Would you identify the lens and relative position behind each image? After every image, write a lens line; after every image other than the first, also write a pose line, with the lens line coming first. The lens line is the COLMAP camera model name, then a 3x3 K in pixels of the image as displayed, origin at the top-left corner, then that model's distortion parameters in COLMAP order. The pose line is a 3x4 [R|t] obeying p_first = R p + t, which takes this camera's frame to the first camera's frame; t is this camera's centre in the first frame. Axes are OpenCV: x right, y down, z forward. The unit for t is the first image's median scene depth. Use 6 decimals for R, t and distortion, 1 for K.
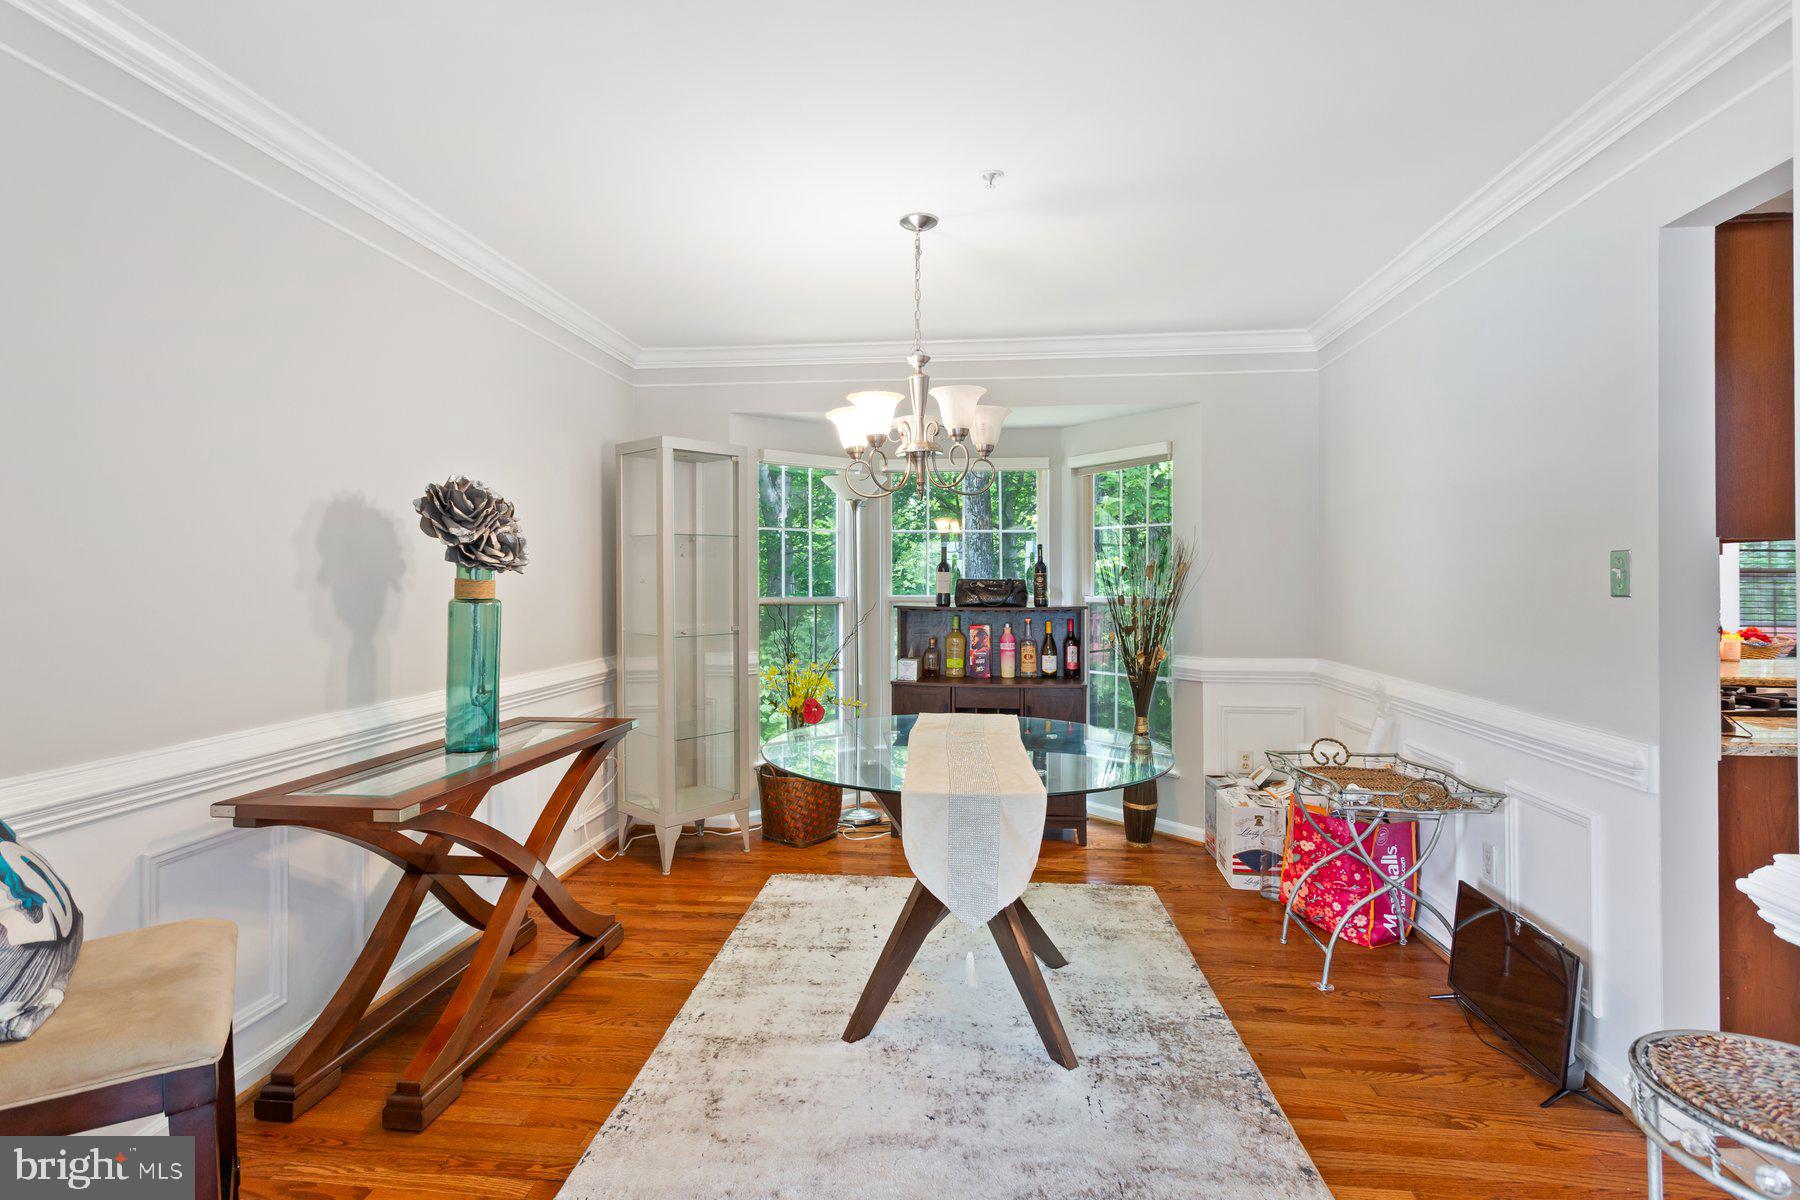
lens RADIAL K [[863.6, 0, 881.9], [0, 863.6, 575.1], [0, 0, 1]] dist [0.005864, -0.001384]
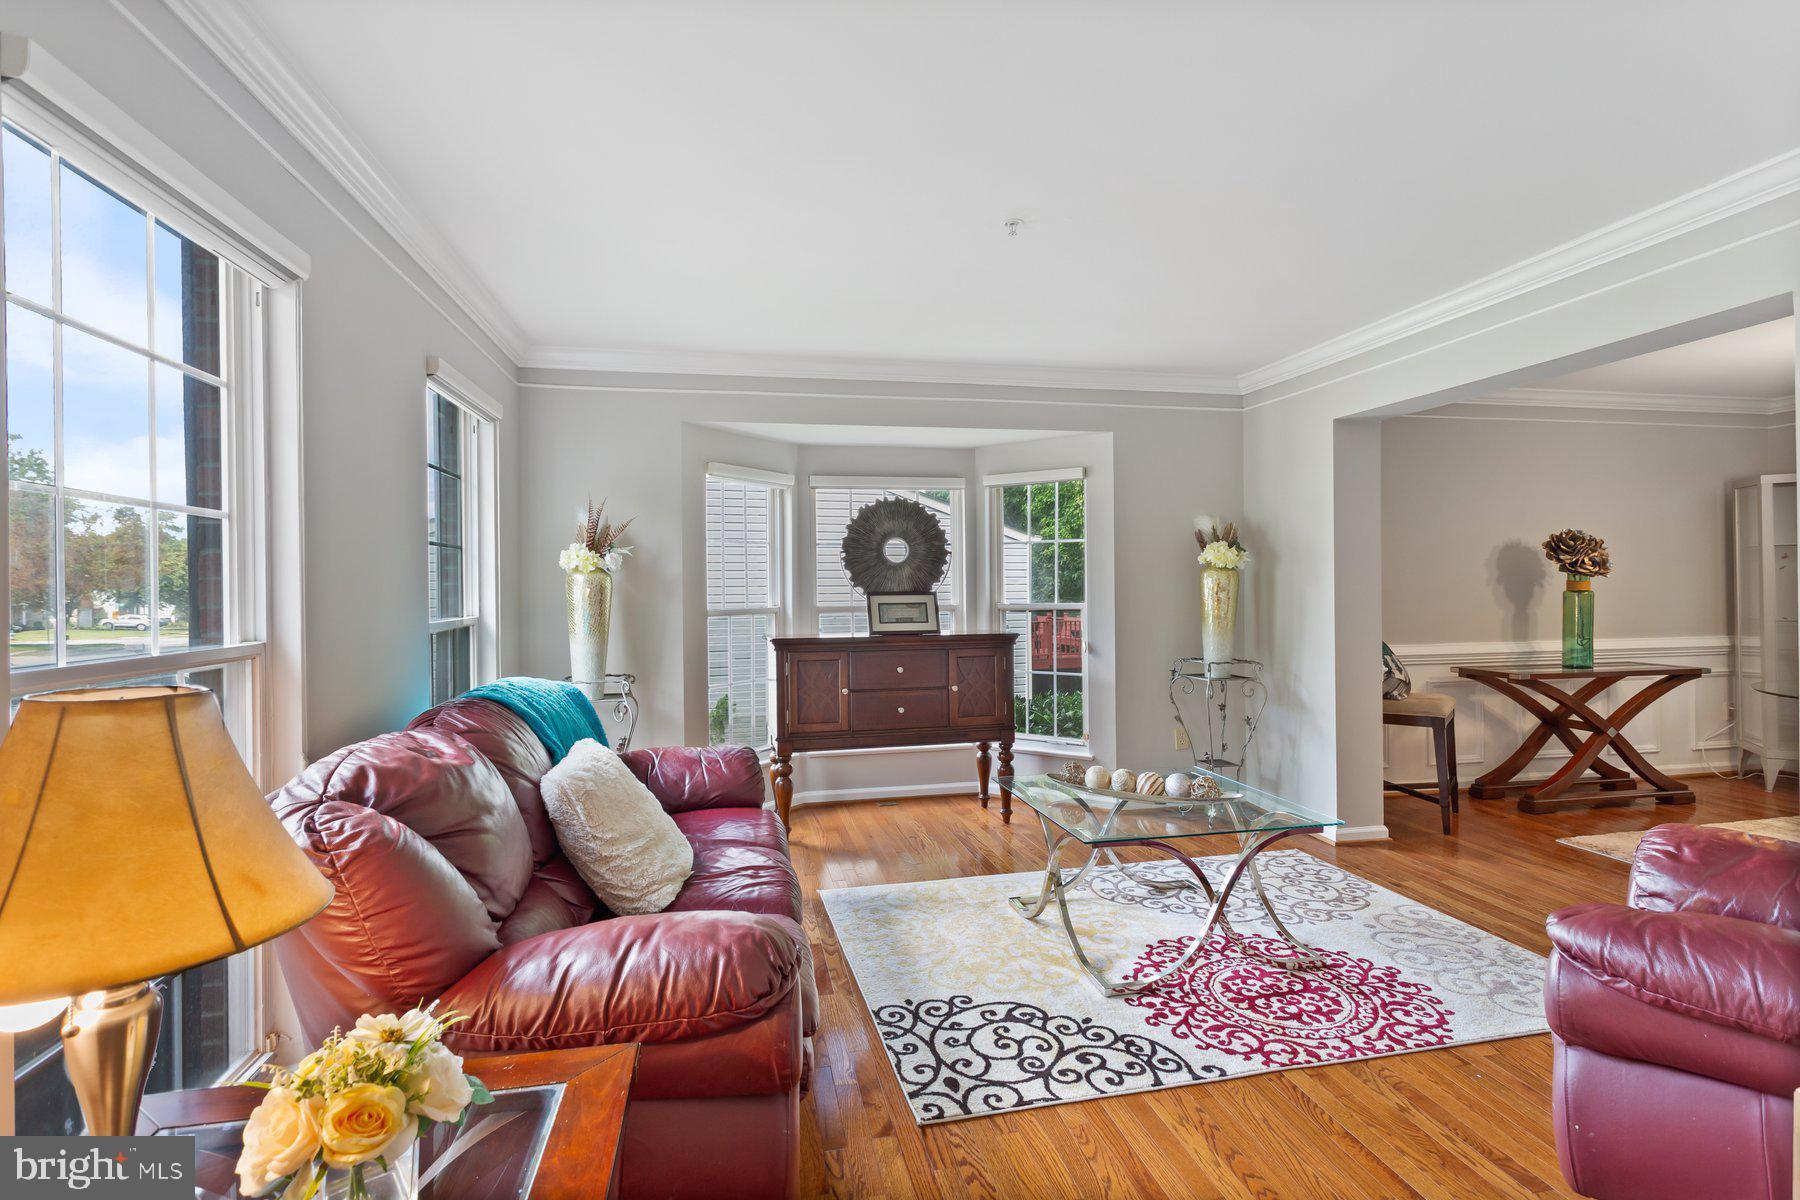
lens RADIAL K [[863.6, 0, 896.6], [0, 863.6, 584.2], [0, 0, 1]] dist [0.005864, -0.001384]
pose [[0.305412, -0.003593, -0.952214, 0.943218], [0.014074, 0.999901, 0.000741, -0.010244], [0.952116, -0.013628, 0.305432, -1.089081]]
